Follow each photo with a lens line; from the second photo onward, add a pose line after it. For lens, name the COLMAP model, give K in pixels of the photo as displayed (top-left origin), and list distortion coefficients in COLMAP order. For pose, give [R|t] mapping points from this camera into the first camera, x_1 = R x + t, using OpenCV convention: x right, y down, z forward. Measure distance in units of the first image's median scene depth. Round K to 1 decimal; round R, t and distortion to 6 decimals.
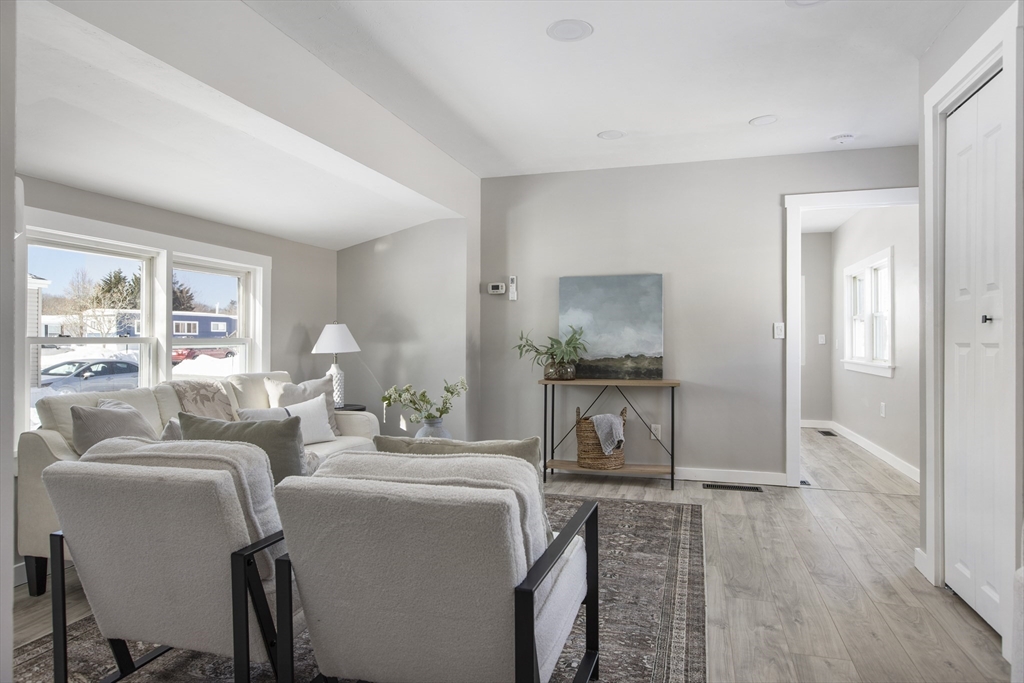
lens RADIAL K [[606.7, 0, 516.5], [0, 606.7, 339.3], [0, 0, 1]] dist [0.001944, 0.001371]
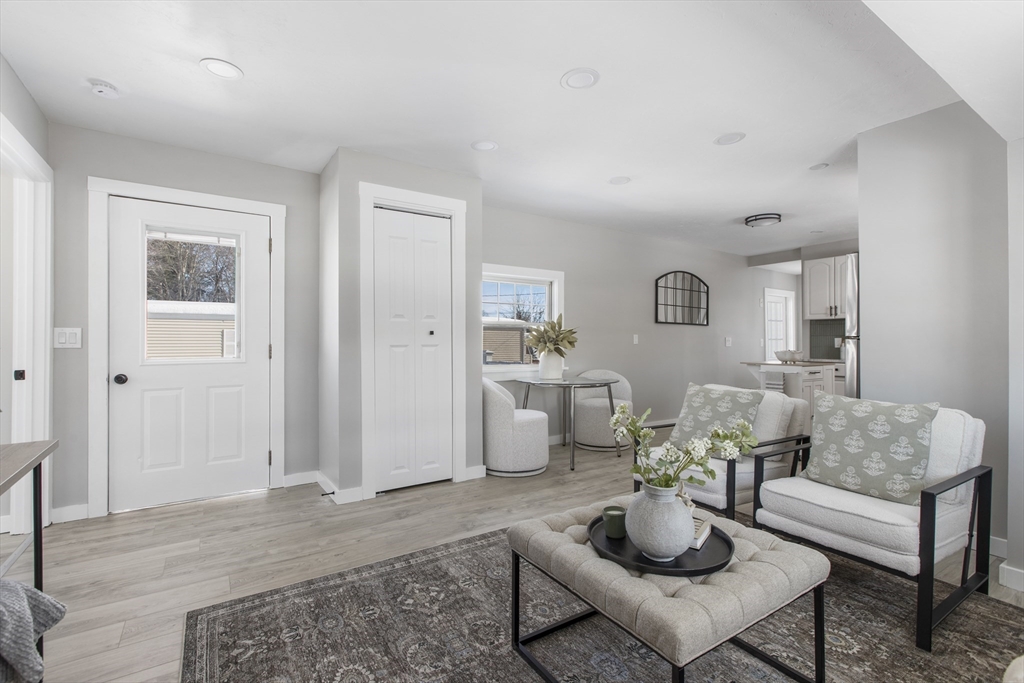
lens RADIAL K [[454.5, 0, 509.8], [0, 454.5, 341.7], [0, 0, 1]] dist [0.013466, -0.001106]
pose [[-0.744449, -0.002229, 0.667675, -0.333469], [0.002678, 0.999976, 0.006324, -0.009029], [-0.667673, 0.006496, -0.744426, 1.472032]]
